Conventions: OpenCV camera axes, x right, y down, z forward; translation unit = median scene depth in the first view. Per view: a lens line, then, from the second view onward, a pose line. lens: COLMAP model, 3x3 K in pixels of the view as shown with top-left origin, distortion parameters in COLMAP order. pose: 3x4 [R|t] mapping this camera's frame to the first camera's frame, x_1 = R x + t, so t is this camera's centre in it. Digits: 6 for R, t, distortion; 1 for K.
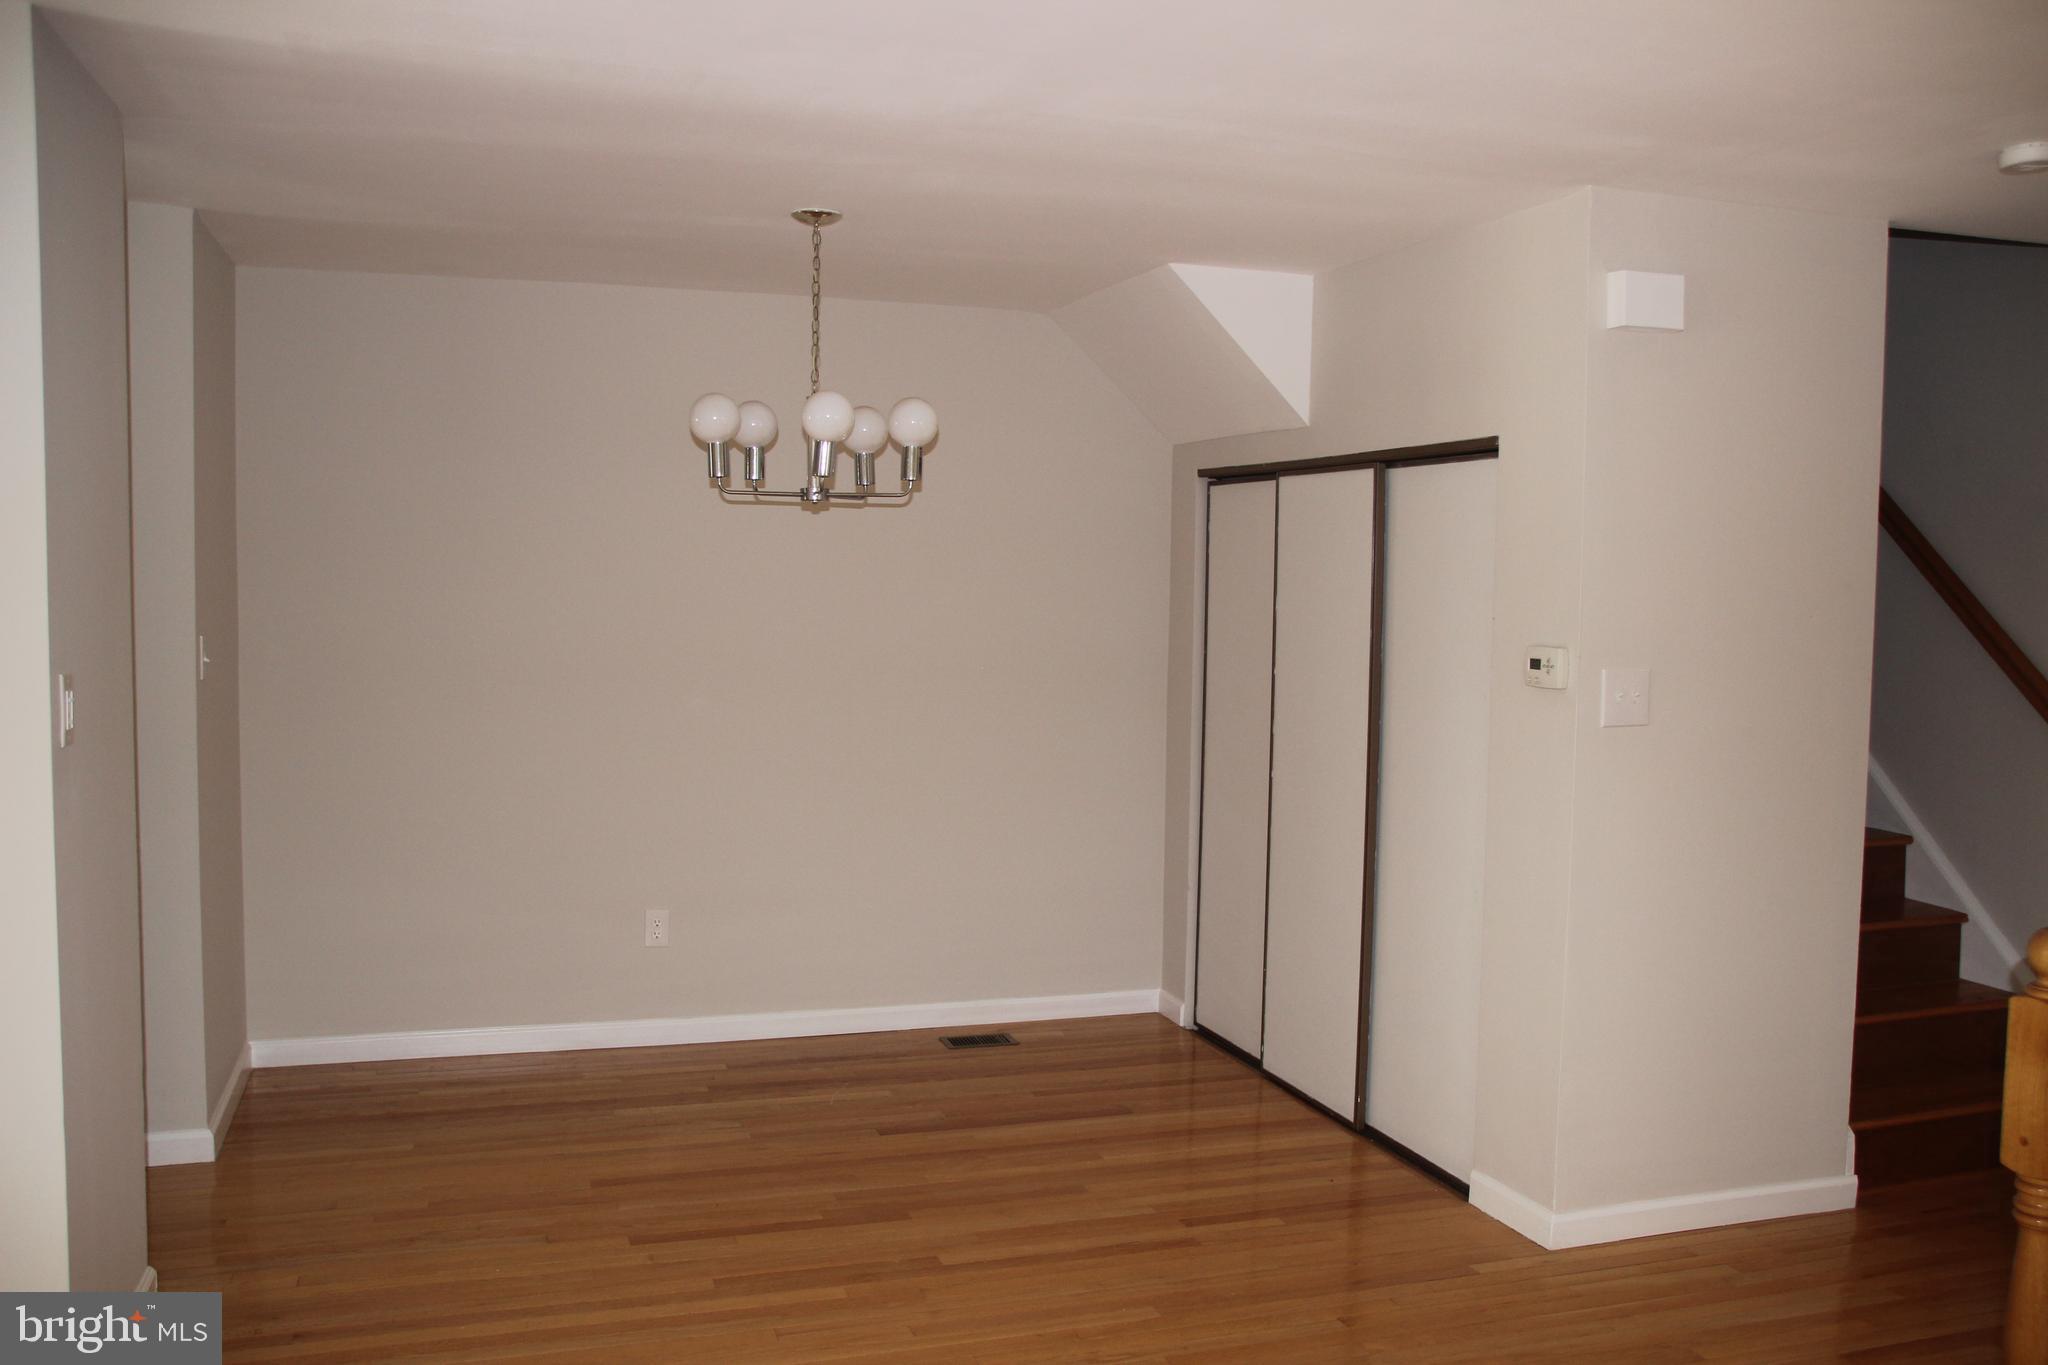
lens RADIAL K [[1729.5, 0, 1019.9], [0, 1729.5, 685.2], [0, 0, 1]] dist [-0.138249, 0.131529]
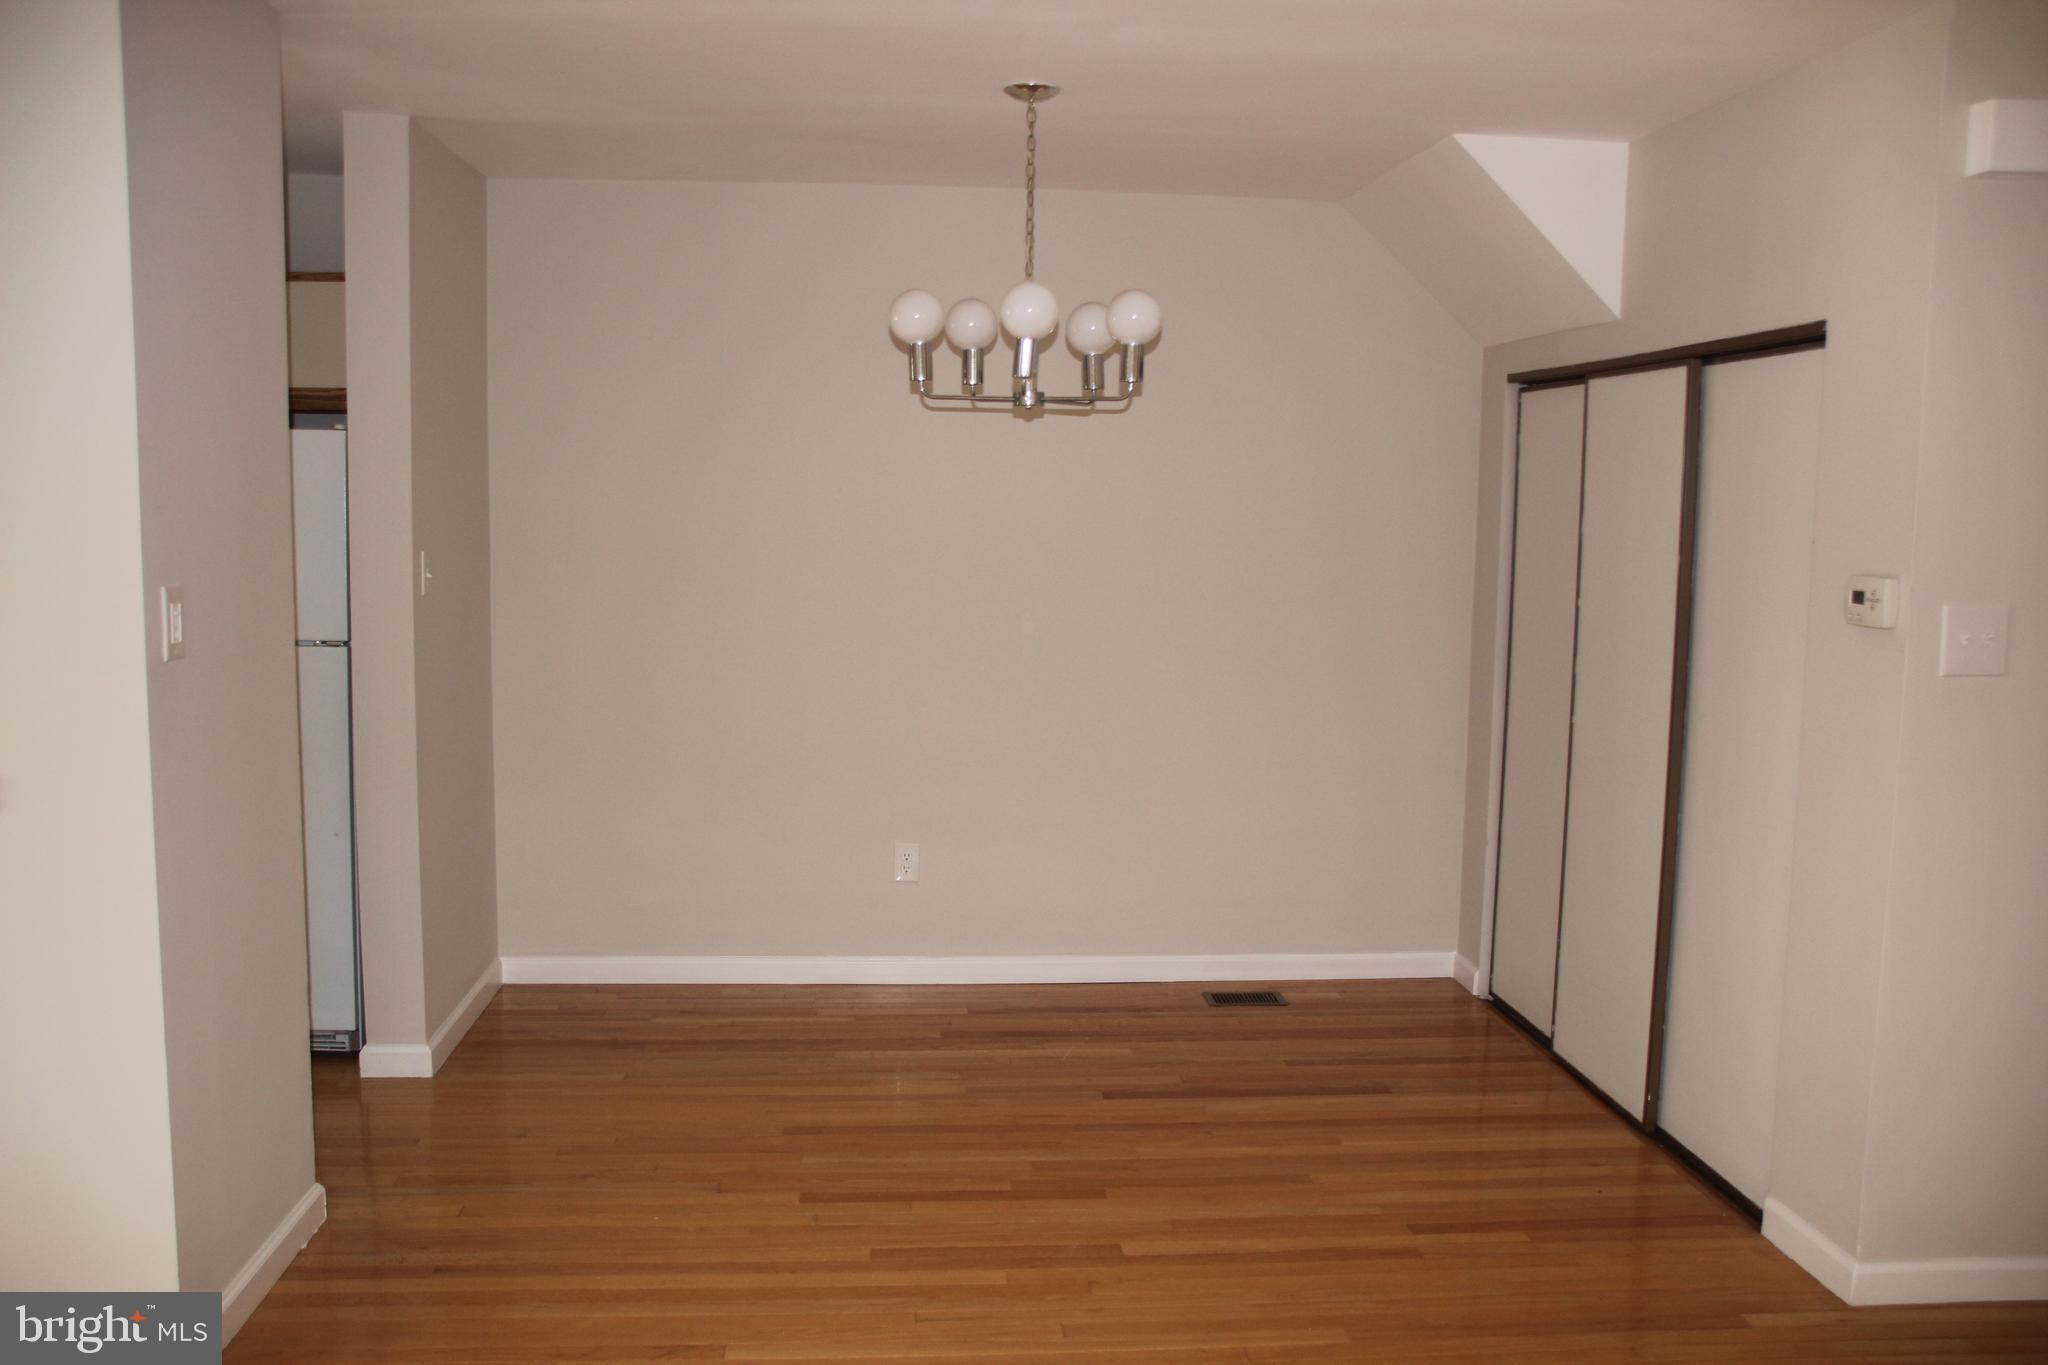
lens RADIAL K [[1729.5, 0, 1023.7], [0, 1729.5, 691.3], [0, 0, 1]] dist [-0.138249, 0.131529]
pose [[0.971849, 0.025800, -0.234186, 0.094660], [-0.015144, 0.998771, 0.047188, 0.000339], [0.235116, -0.042313, 0.971046, 0.109346]]
